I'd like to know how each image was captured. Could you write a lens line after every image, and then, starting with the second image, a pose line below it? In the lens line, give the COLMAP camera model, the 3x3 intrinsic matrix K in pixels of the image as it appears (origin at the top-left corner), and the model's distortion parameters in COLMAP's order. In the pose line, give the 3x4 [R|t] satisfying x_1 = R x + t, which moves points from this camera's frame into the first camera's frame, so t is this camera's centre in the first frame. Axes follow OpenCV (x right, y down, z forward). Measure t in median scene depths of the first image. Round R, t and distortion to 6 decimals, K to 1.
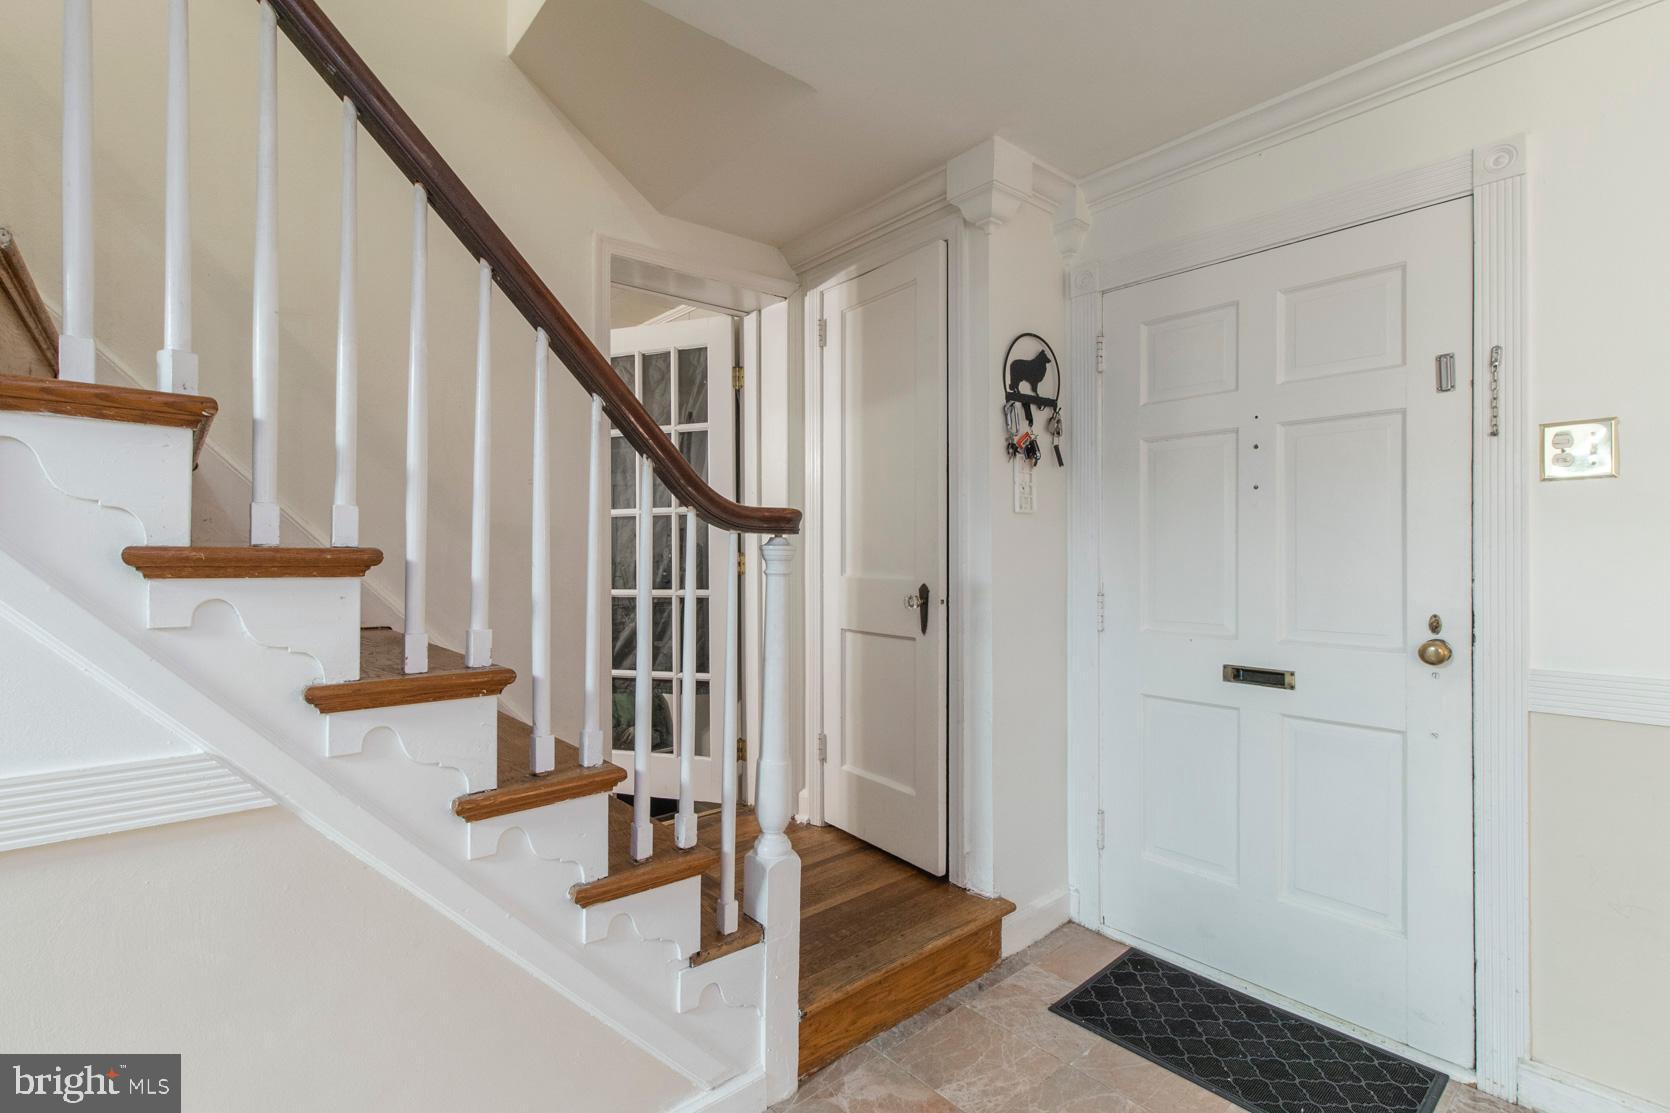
lens RADIAL K [[823.1, 0, 835.0], [0, 823.1, 556.5], [0, 0, 1]] dist [-0.001048, -0.000053]
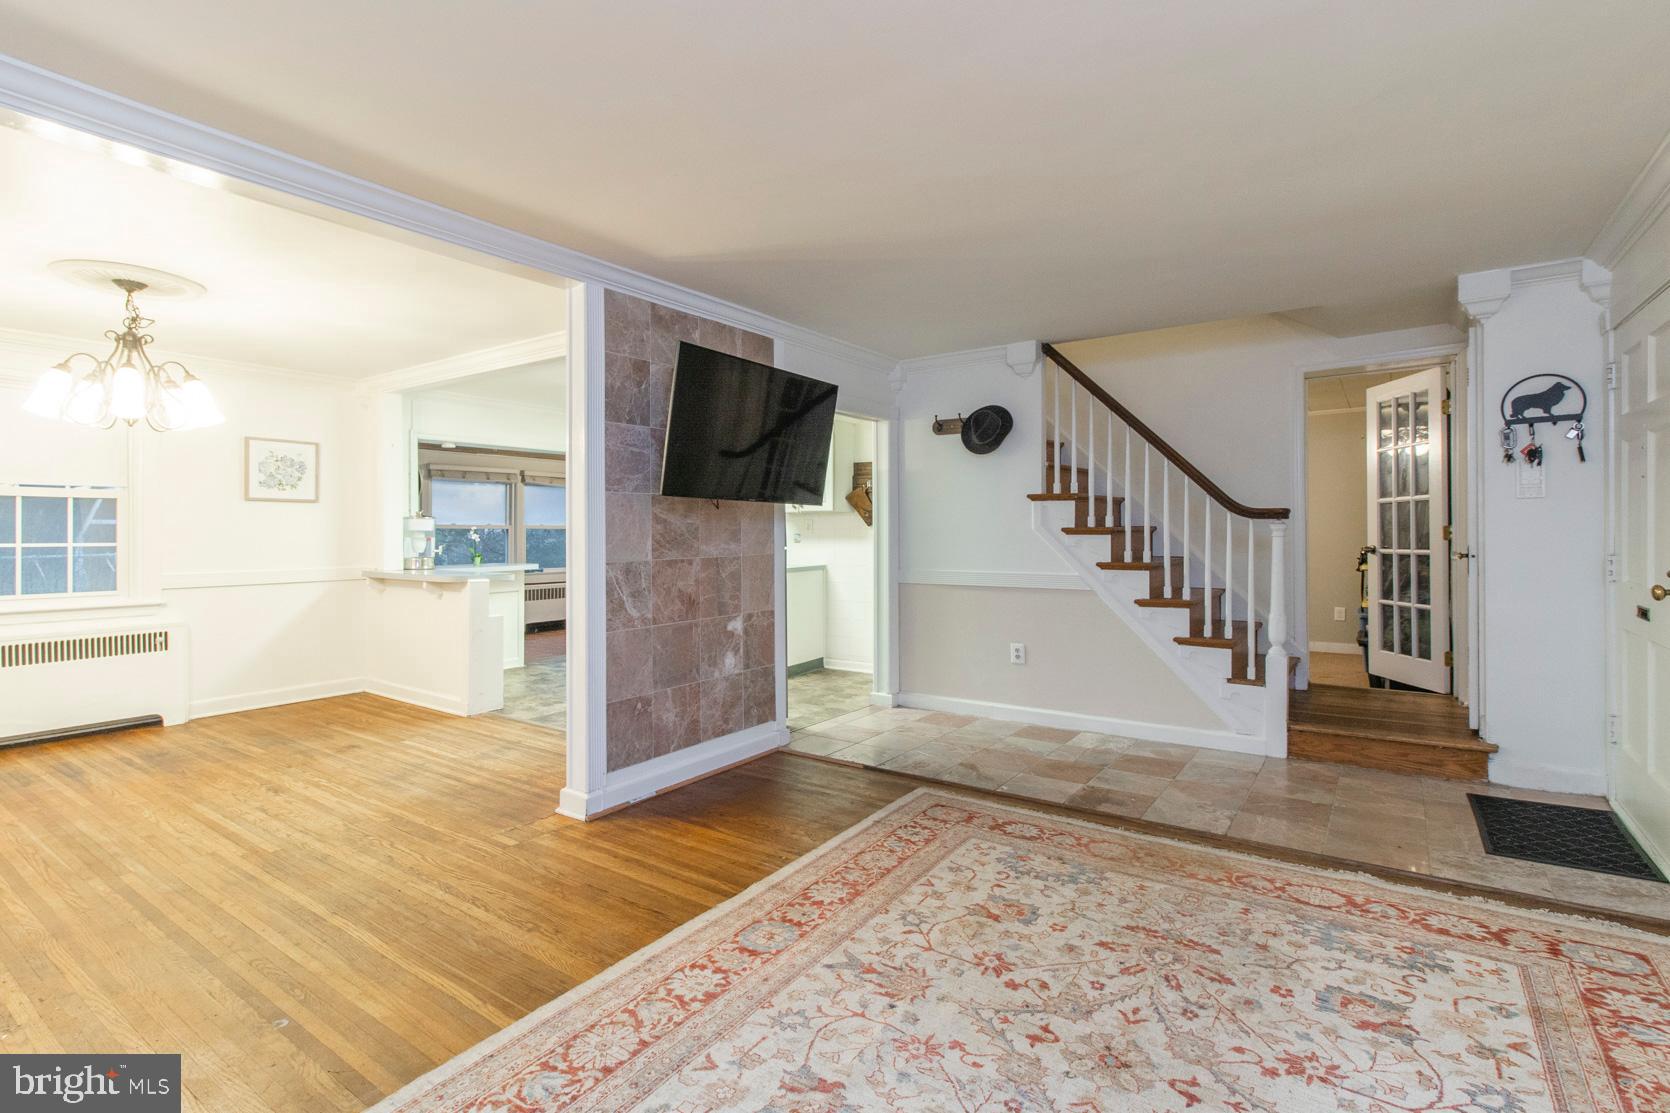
lens RADIAL K [[760.1, 0, 834.8], [0, 760.1, 533.9], [0, 0, 1]] dist [0.000821, 0.000134]
pose [[0.270112, 0.000099, -0.962829, 1.422922], [0.003662, 0.999993, 0.001130, 0.007417], [0.962822, -0.003831, 0.270110, -0.680558]]
